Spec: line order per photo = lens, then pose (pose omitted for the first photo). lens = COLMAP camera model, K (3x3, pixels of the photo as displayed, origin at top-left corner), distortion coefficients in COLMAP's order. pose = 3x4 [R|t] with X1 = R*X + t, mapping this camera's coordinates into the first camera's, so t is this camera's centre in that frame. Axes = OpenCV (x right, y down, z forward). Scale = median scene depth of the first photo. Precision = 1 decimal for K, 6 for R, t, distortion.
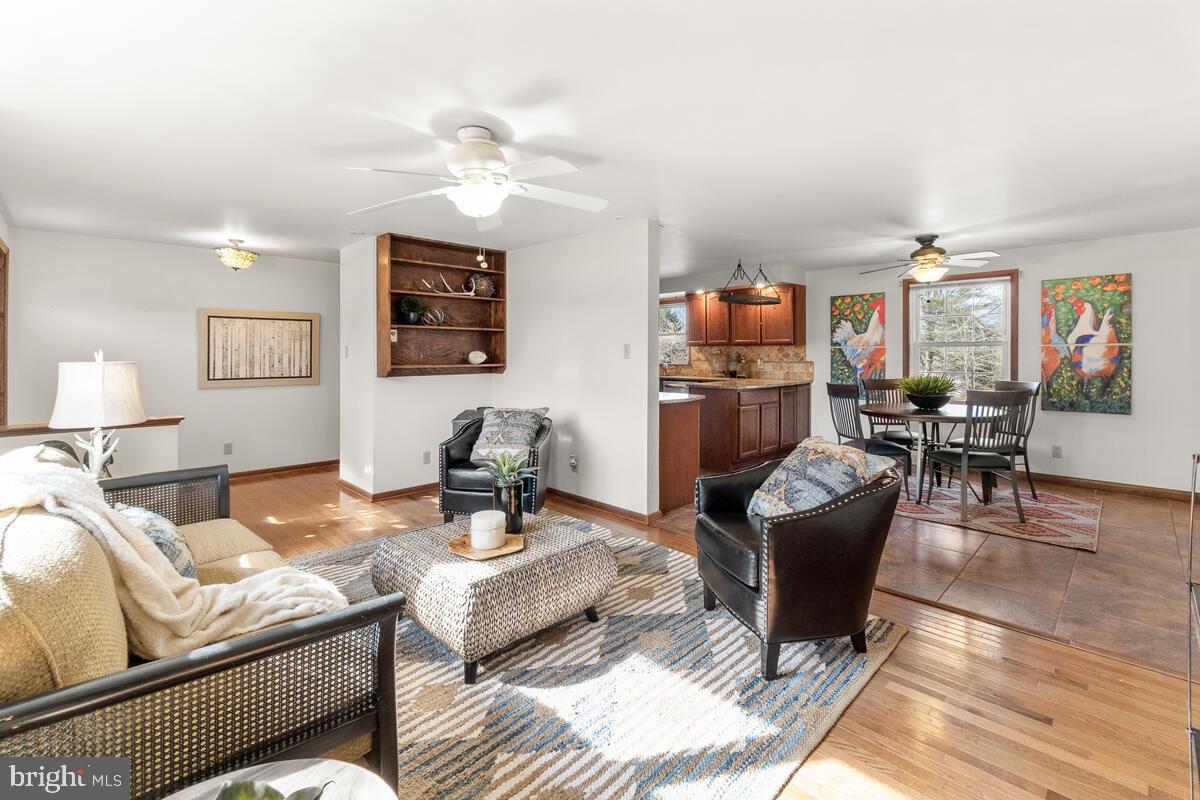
lens RADIAL K [[530.8, 0, 597.7], [0, 530.8, 355.9], [0, 0, 1]] dist [-0.002207, 0.000094]
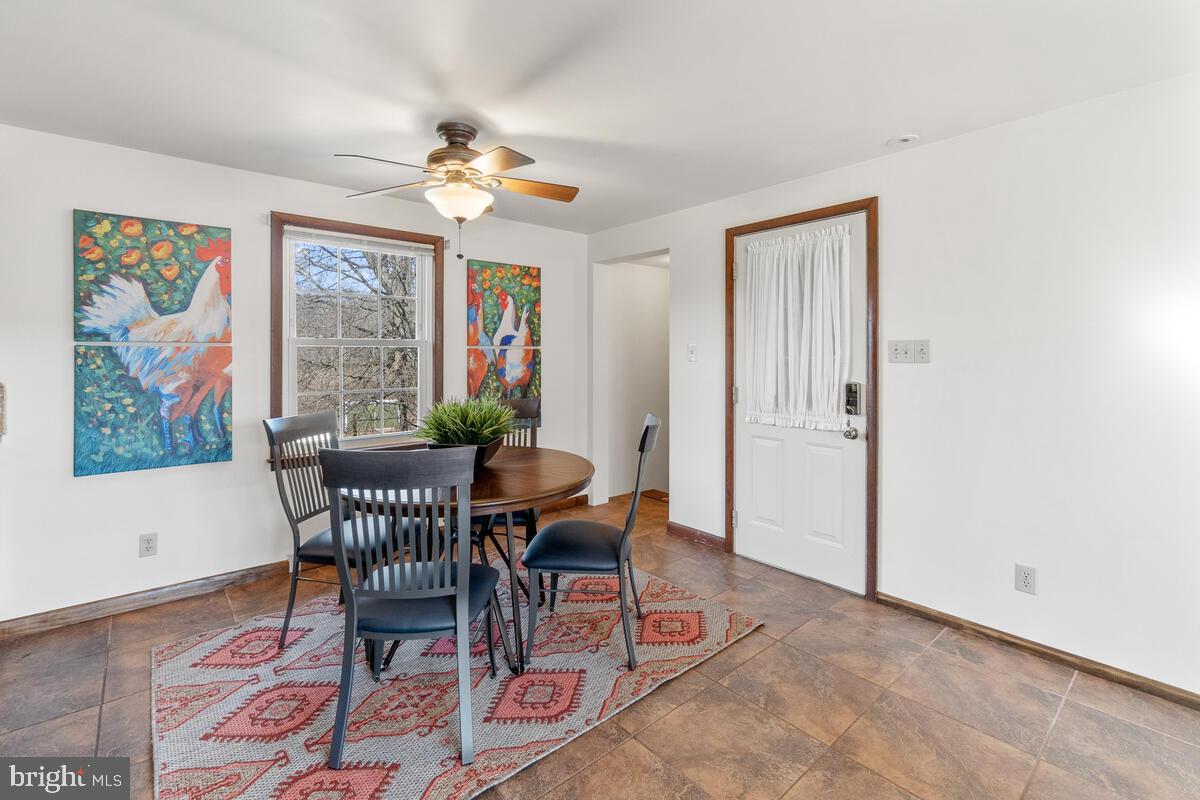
lens RADIAL K [[530.8, 0, 597.7], [0, 530.8, 355.9], [0, 0, 1]] dist [-0.002207, 0.000094]
pose [[0.072855, -0.000228, 0.997343, 0.095448], [0.004324, 0.999991, -0.000087, -0.005871], [-0.997333, 0.004319, 0.072855, 0.641032]]
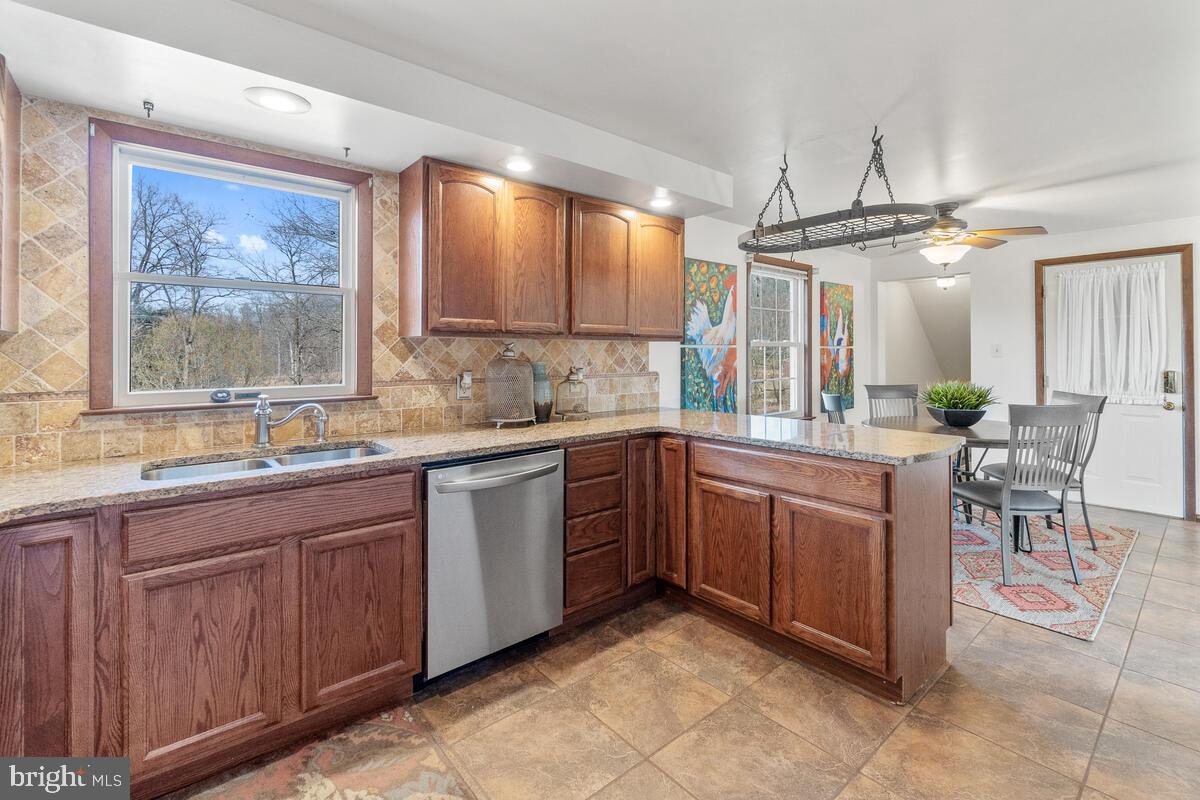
lens RADIAL K [[533.4, 0, 595.2], [0, 533.4, 350.0], [0, 0, 1]] dist [-0.005346, 0.000111]
pose [[0.076978, 0.007558, 0.997004, -0.150007], [0.008038, 0.999934, -0.008201, -0.008610], [-0.997000, 0.008645, 0.076913, 1.123901]]
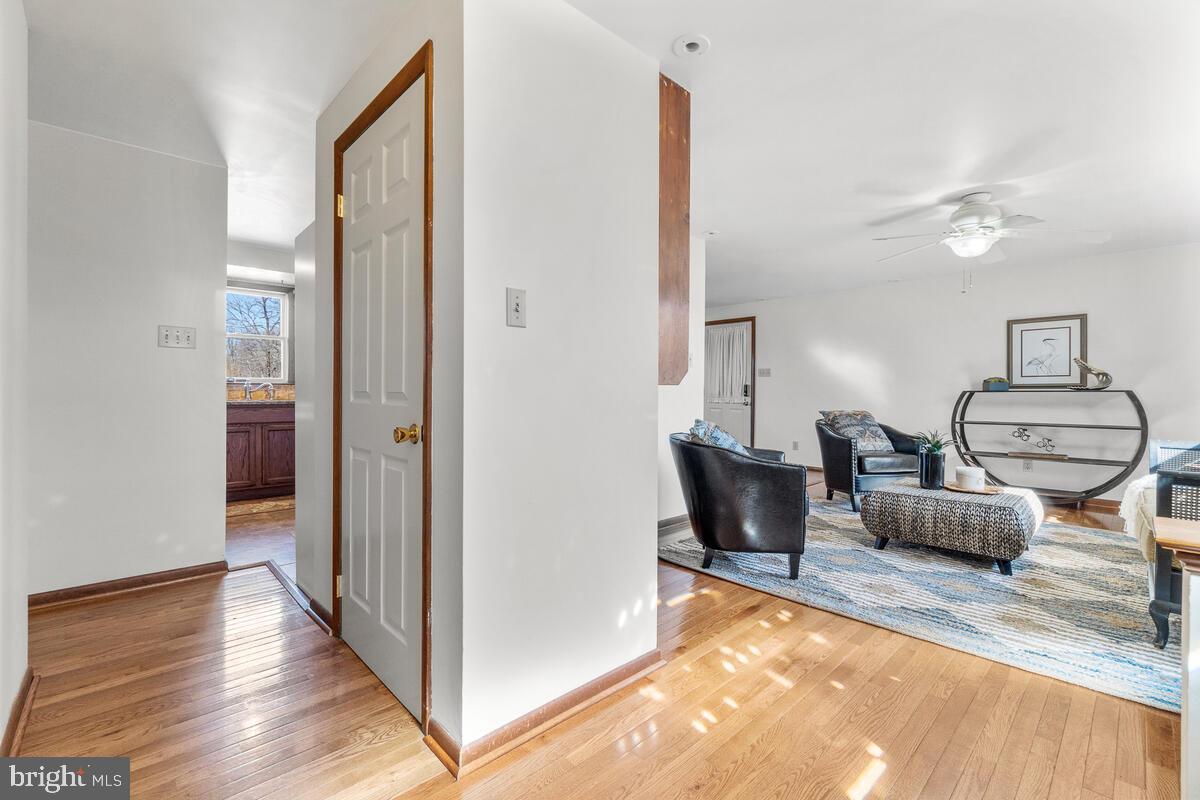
lens RADIAL K [[516.3, 0, 595.0], [0, 516.3, 398.6], [0, 0, 1]] dist [-0.004265, 0.000100]
pose [[0.020995, -0.013502, 0.999688, -0.647185], [0.000156, 0.999909, 0.013501, 0.034923], [-0.999780, -0.000128, 0.020995, 0.783410]]
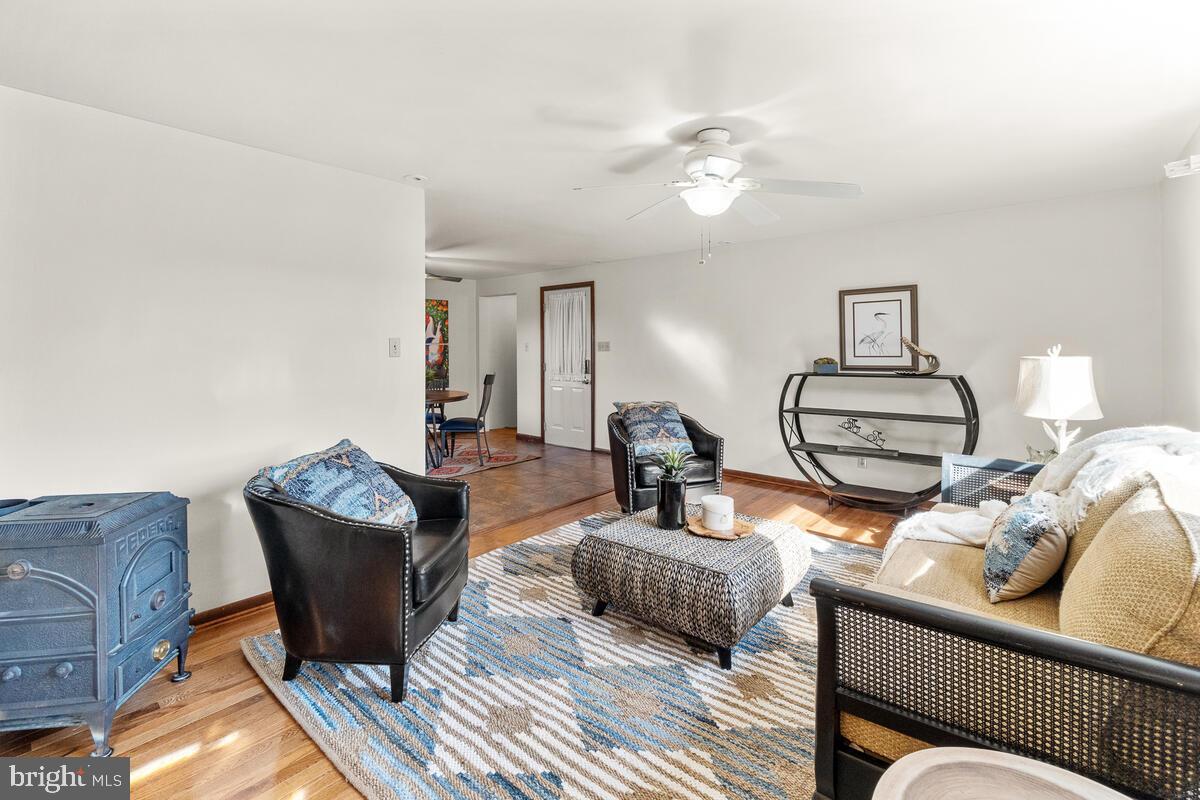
lens RADIAL K [[533.4, 0, 595.2], [0, 533.4, 350.0], [0, 0, 1]] dist [-0.005346, 0.000111]
pose [[-0.078563, -0.001712, 0.996908, -0.501471], [0.007186, 0.999972, 0.002284, -0.003827], [-0.996883, 0.007343, -0.078549, 0.519277]]
